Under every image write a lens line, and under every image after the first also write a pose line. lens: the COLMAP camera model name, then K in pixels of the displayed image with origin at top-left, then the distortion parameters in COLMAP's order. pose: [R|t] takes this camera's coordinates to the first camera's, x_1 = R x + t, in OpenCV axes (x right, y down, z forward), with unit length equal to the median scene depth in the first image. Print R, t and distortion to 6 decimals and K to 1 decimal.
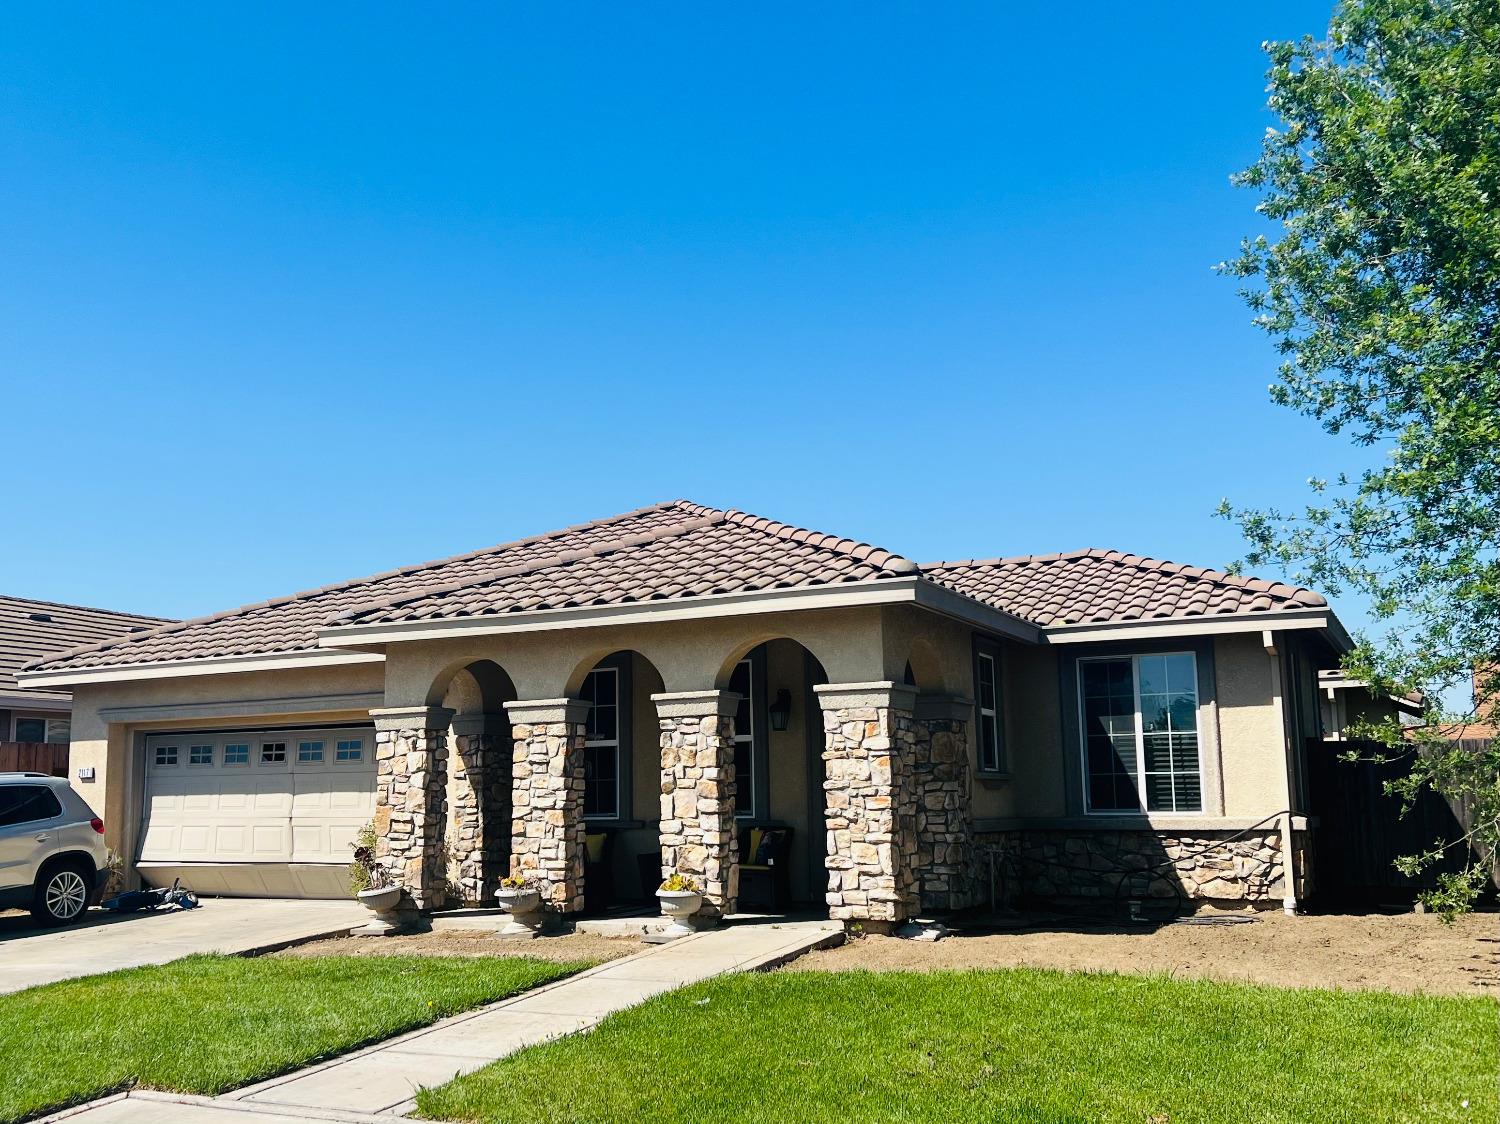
lens RADIAL K [[1426.1, 0, 695.2], [0, 1426.1, 596.7], [0, 0, 1]] dist [0.184570, -0.491862]
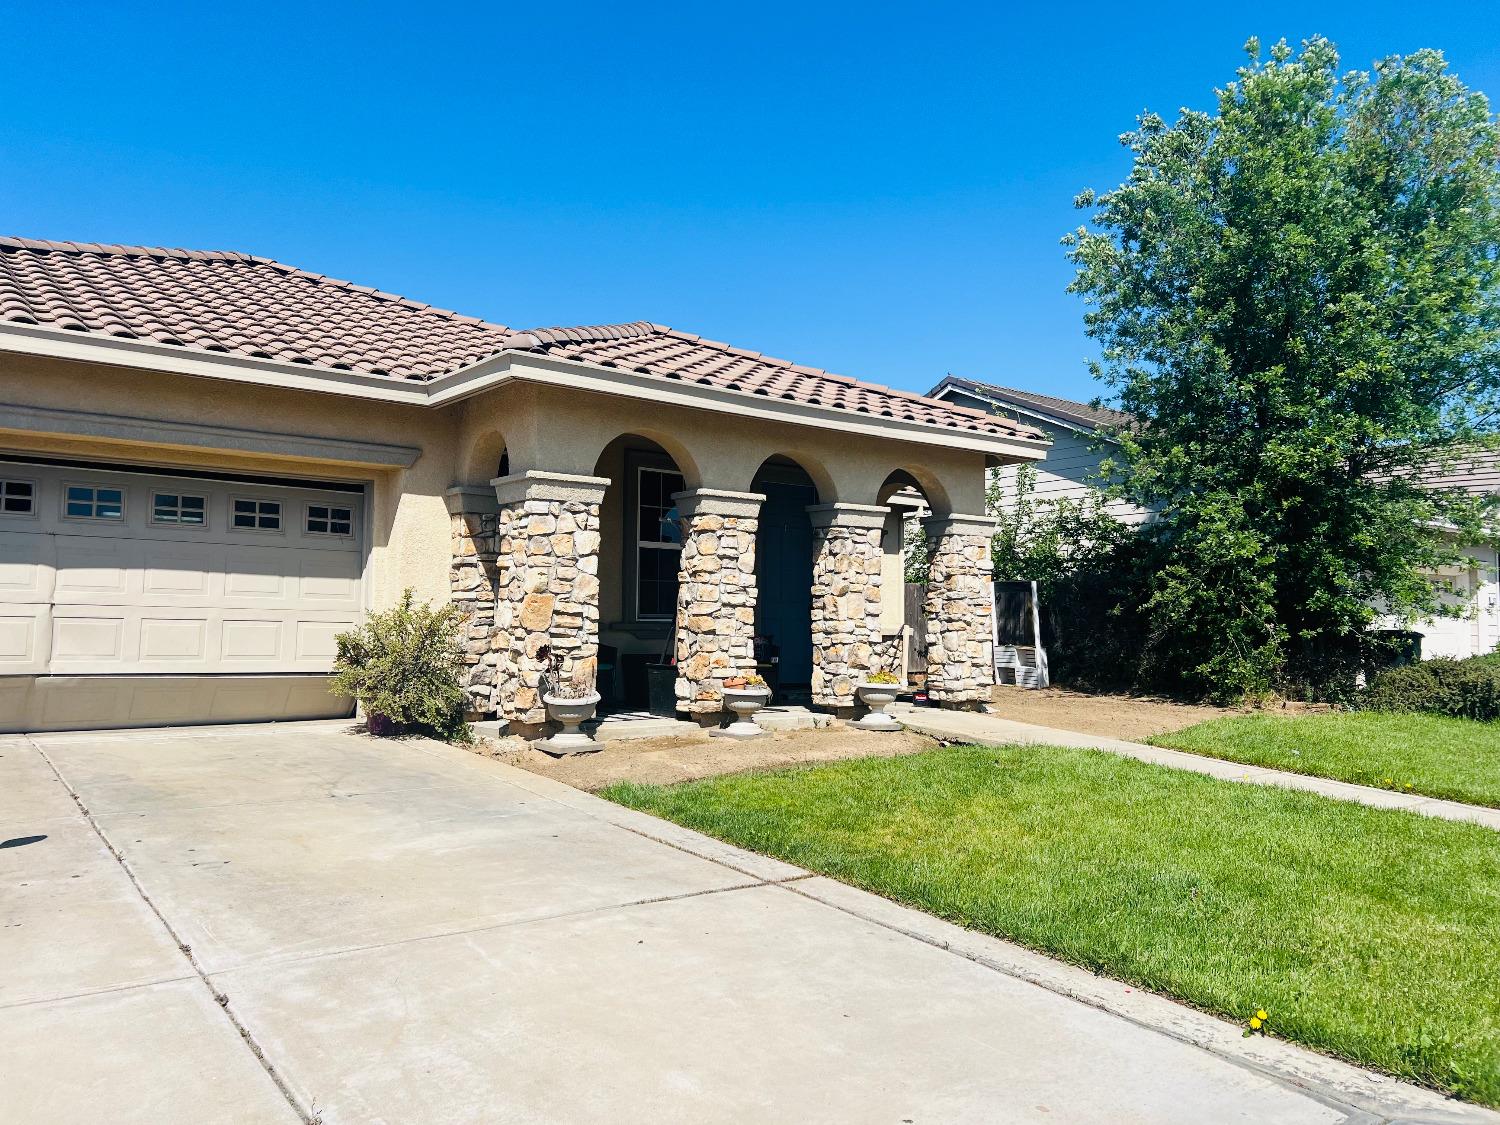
lens RADIAL K [[1103.7, 0, 750.0], [0, 1103.7, 562.5], [0, 0, 1]] dist [0.102470, -0.148565]
pose [[0.430828, 0.071908, 0.899564, -0.732611], [-0.143133, 0.989647, -0.010559, 0.120981], [-0.891011, -0.124208, 0.436661, 0.649218]]
